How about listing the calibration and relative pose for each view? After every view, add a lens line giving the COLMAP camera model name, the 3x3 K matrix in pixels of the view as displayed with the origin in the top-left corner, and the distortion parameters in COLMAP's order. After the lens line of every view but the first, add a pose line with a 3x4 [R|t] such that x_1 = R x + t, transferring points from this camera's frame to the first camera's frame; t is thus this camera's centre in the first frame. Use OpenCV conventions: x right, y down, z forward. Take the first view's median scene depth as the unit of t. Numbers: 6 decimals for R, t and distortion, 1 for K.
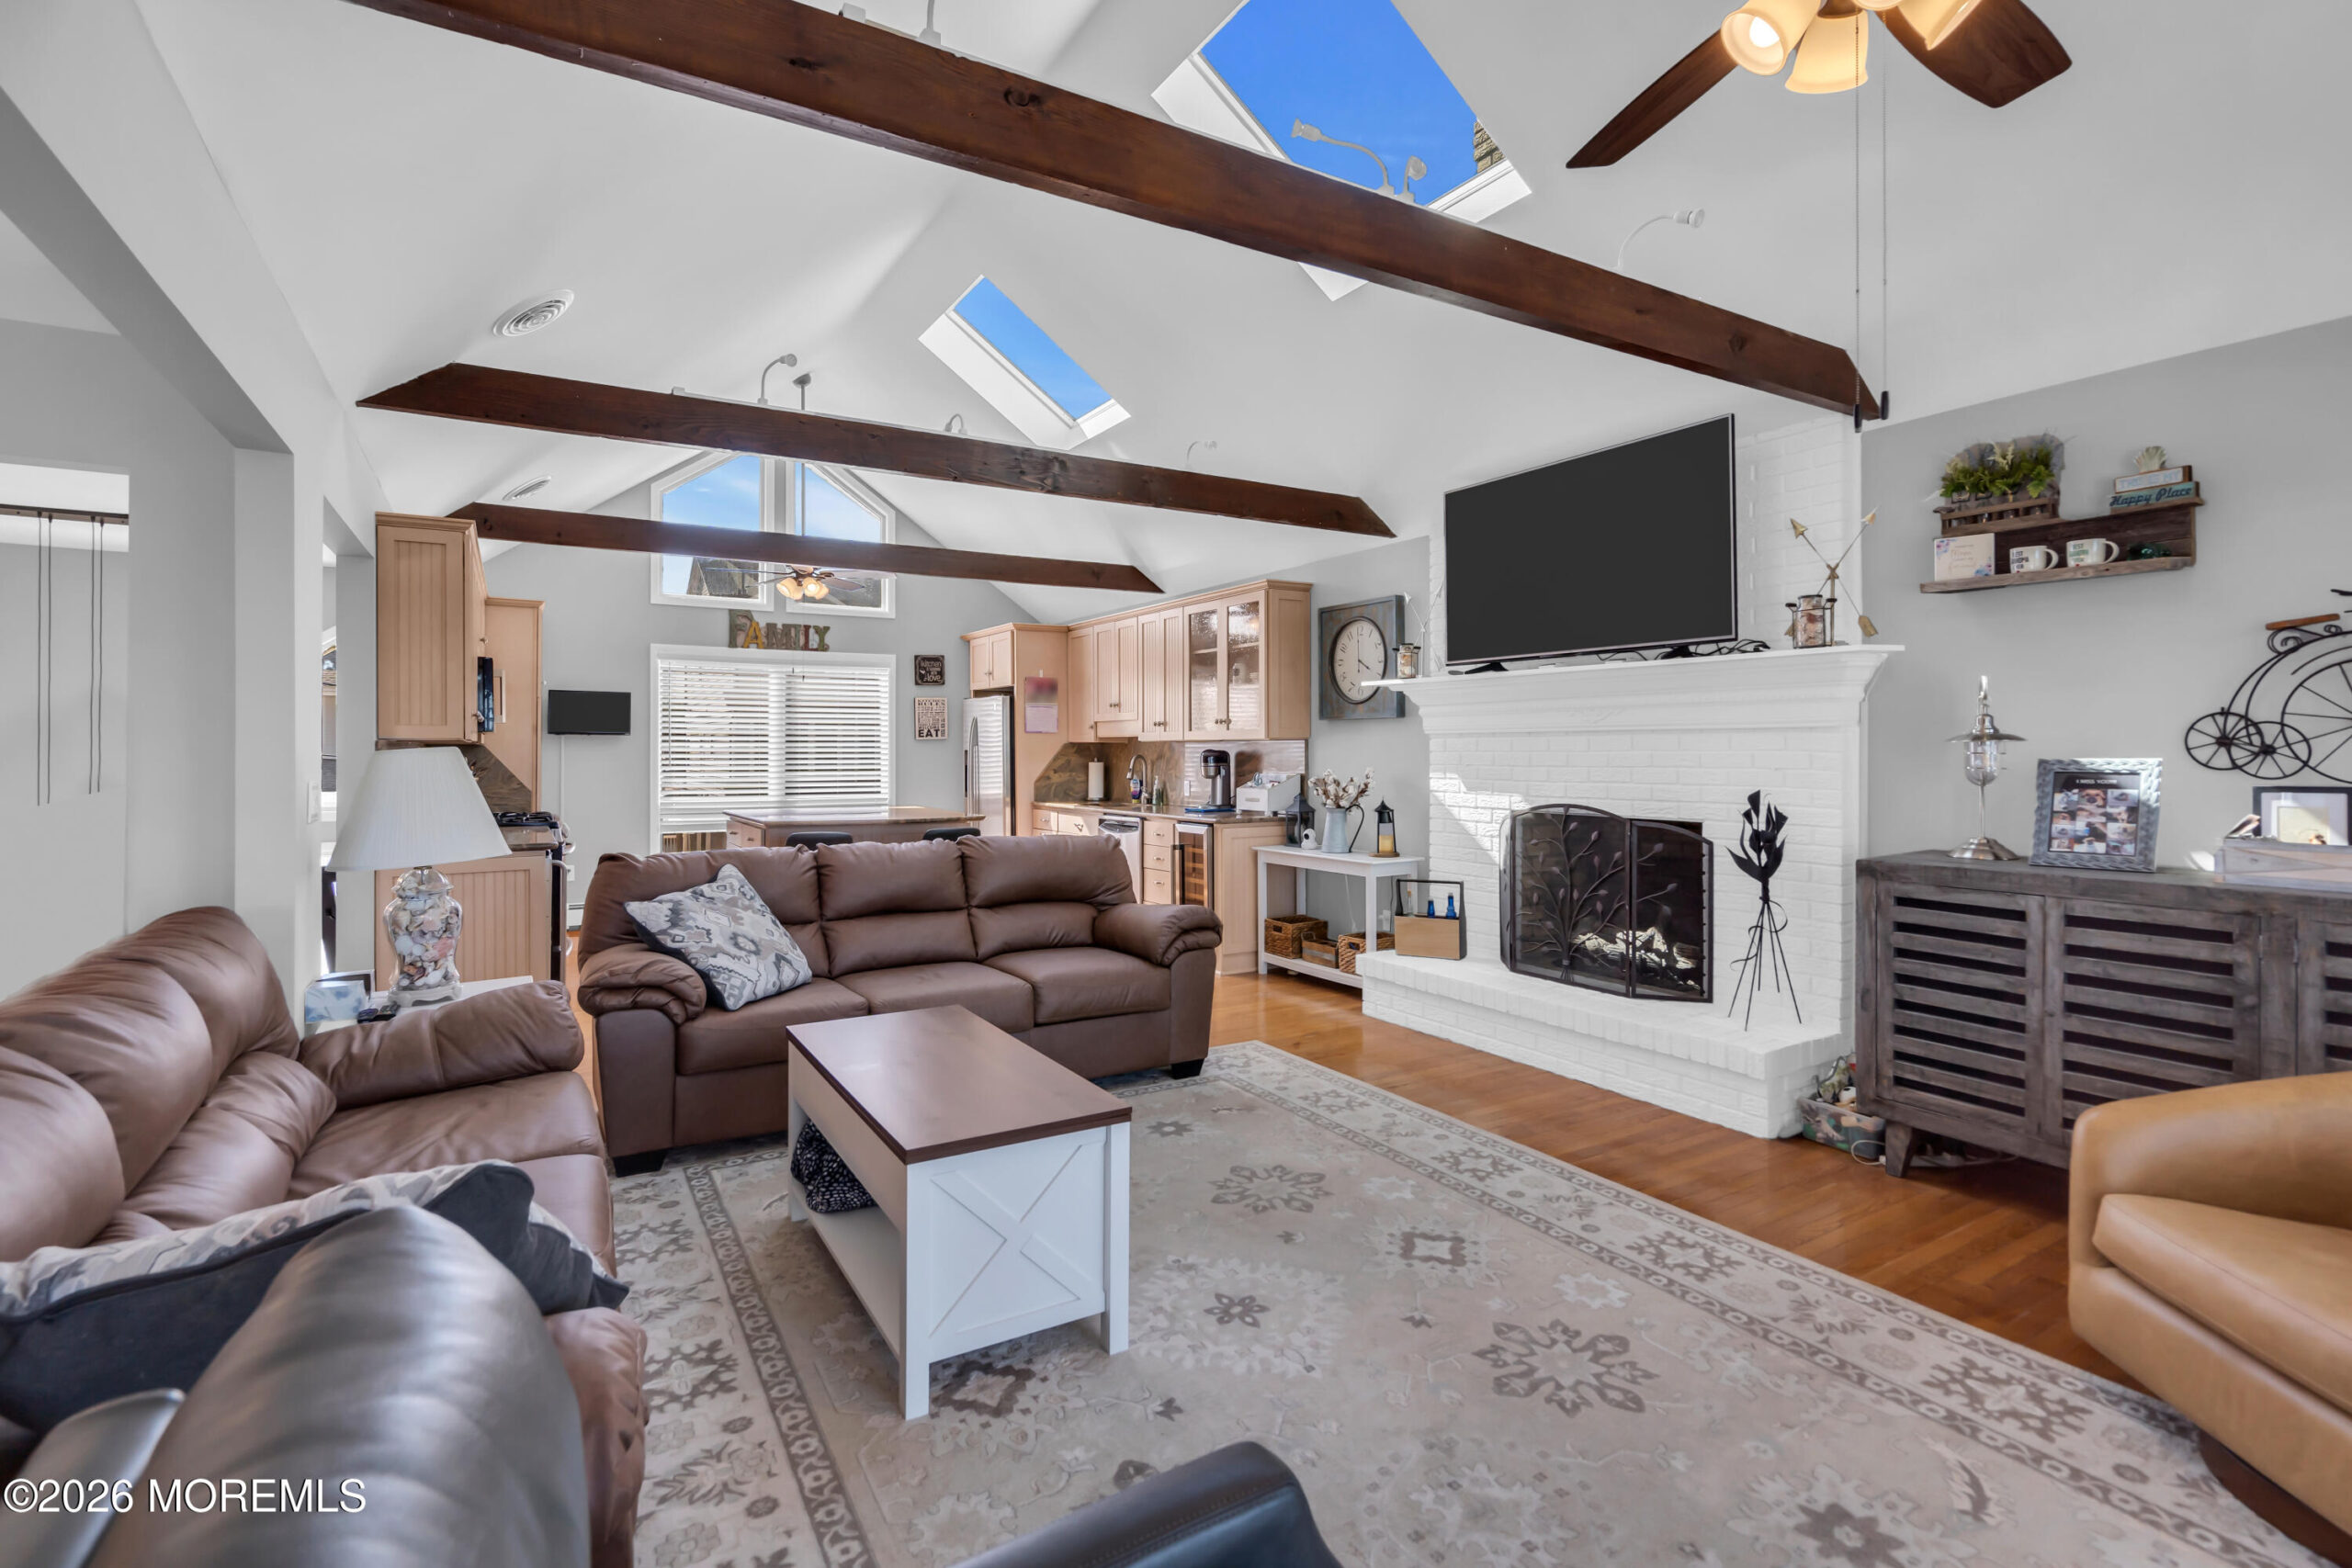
lens RADIAL K [[1083.5, 0, 1152.9], [0, 1083.5, 750.1], [0, 0, 1]] dist [-0.002300, 0.000291]
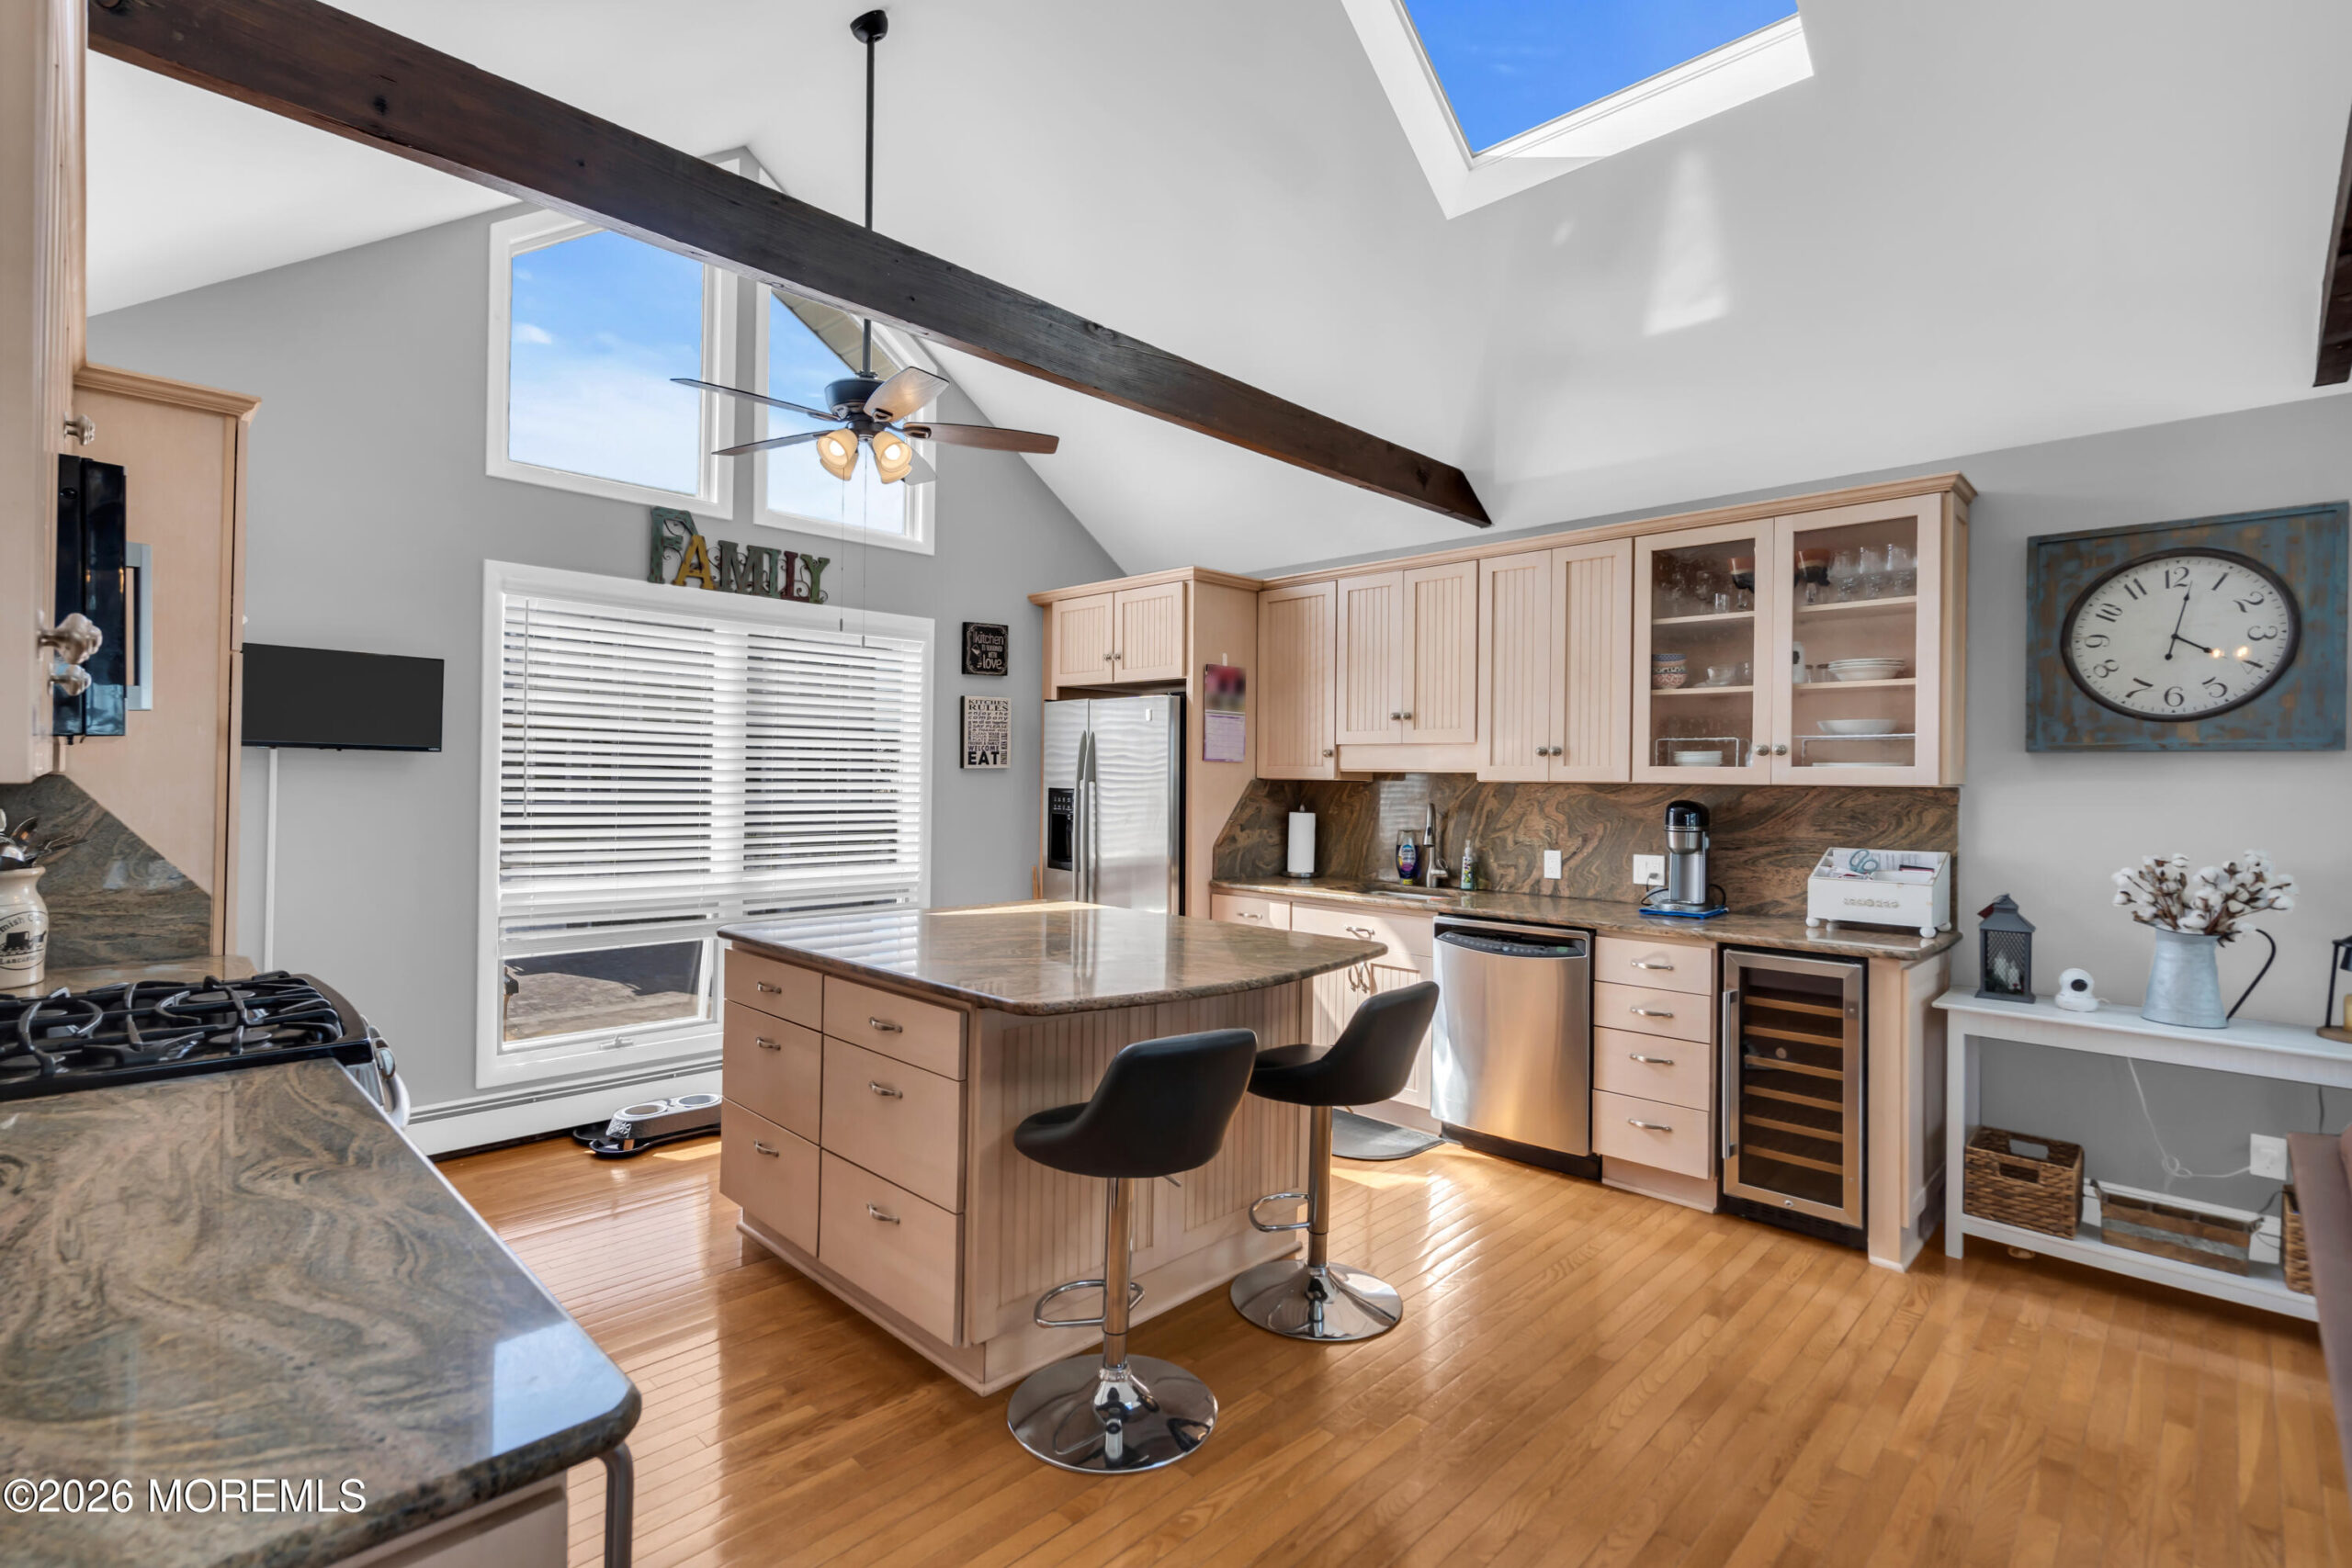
lens RADIAL K [[1083.5, 0, 1144.5], [0, 1083.5, 774.6], [0, 0, 1]] dist [-0.002300, 0.000291]
pose [[0.969307, 0.015050, 0.245393, -0.387753], [-0.014664, 0.999887, -0.003401, -0.008804], [-0.245416, -0.000302, 0.969418, 0.610047]]
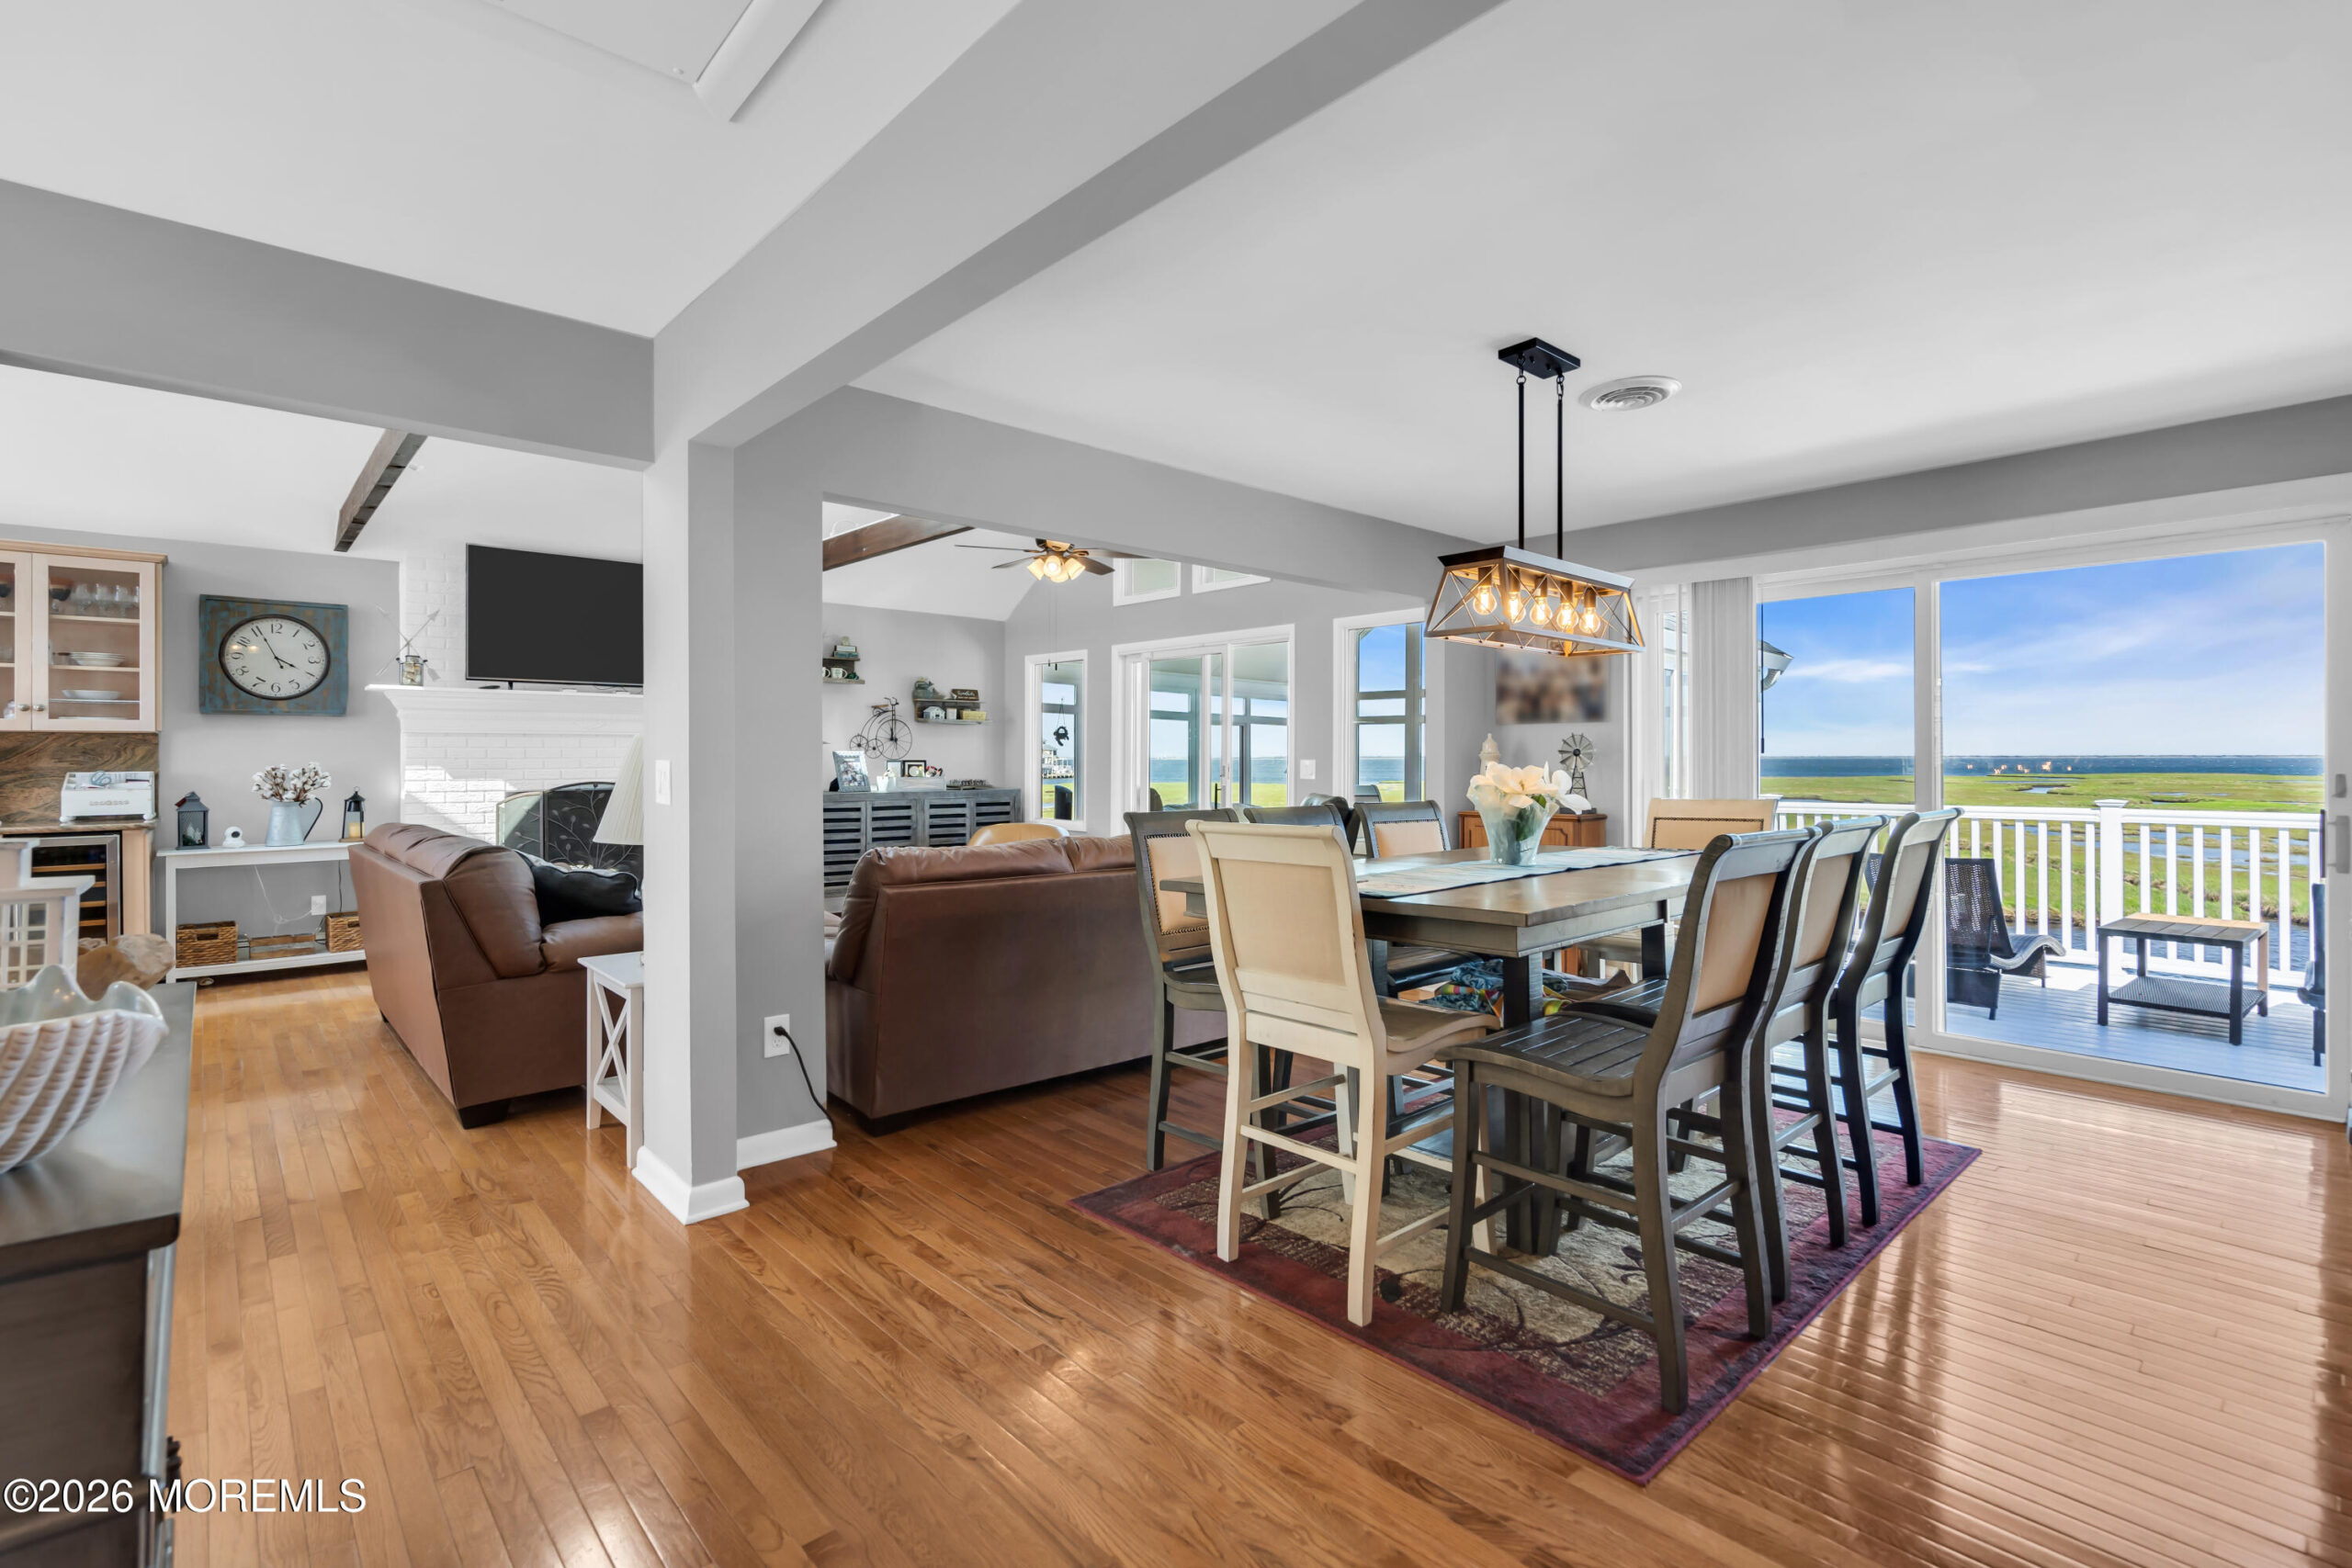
lens RADIAL K [[1083.5, 0, 1152.2], [0, 1083.5, 752.7], [0, 0, 1]] dist [-0.002300, 0.000291]
pose [[-0.185979, 0.004210, 0.982545, -0.931858], [0.000881, 0.999991, -0.004119, 0.011340], [-0.982553, 0.000099, -0.185981, 0.370075]]
